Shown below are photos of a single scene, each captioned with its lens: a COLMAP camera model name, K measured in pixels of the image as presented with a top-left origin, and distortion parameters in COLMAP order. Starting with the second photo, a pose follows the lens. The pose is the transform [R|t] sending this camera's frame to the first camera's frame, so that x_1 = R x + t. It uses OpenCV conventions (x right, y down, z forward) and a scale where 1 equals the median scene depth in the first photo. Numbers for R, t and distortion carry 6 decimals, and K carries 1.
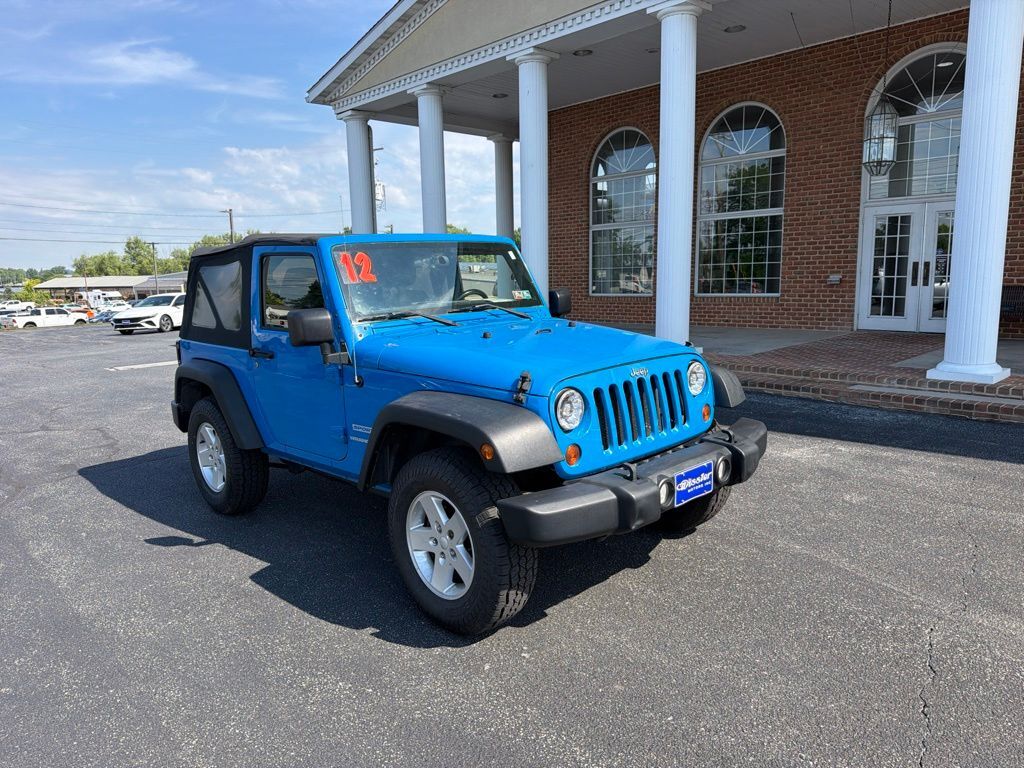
lens RADIAL K [[735.3, 0, 502.9], [0, 735.3, 385.1], [0, 0, 1]] dist [-0.011755, -0.010377]
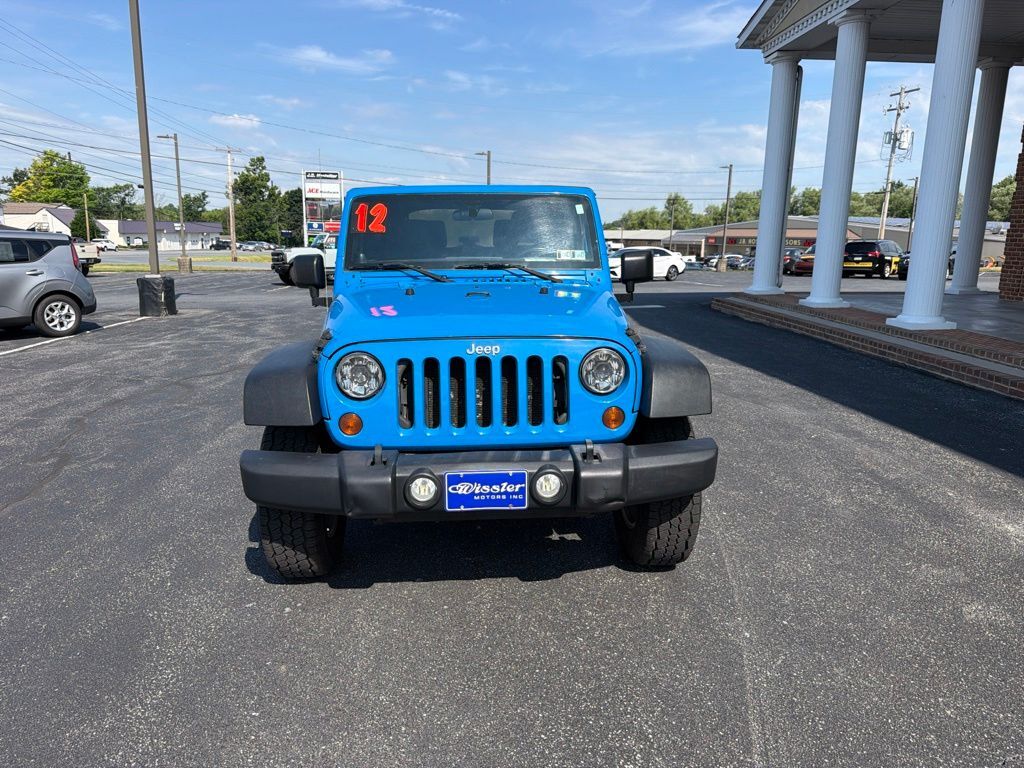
lens RADIAL K [[735.3, 0, 502.9], [0, 735.3, 385.1], [0, 0, 1]] dist [-0.011755, -0.010377]
pose [[0.754584, 0.161307, -0.636068, 0.183833], [-0.125525, 0.986899, 0.101365, -0.016062], [0.644086, 0.003354, 0.764946, 0.091437]]
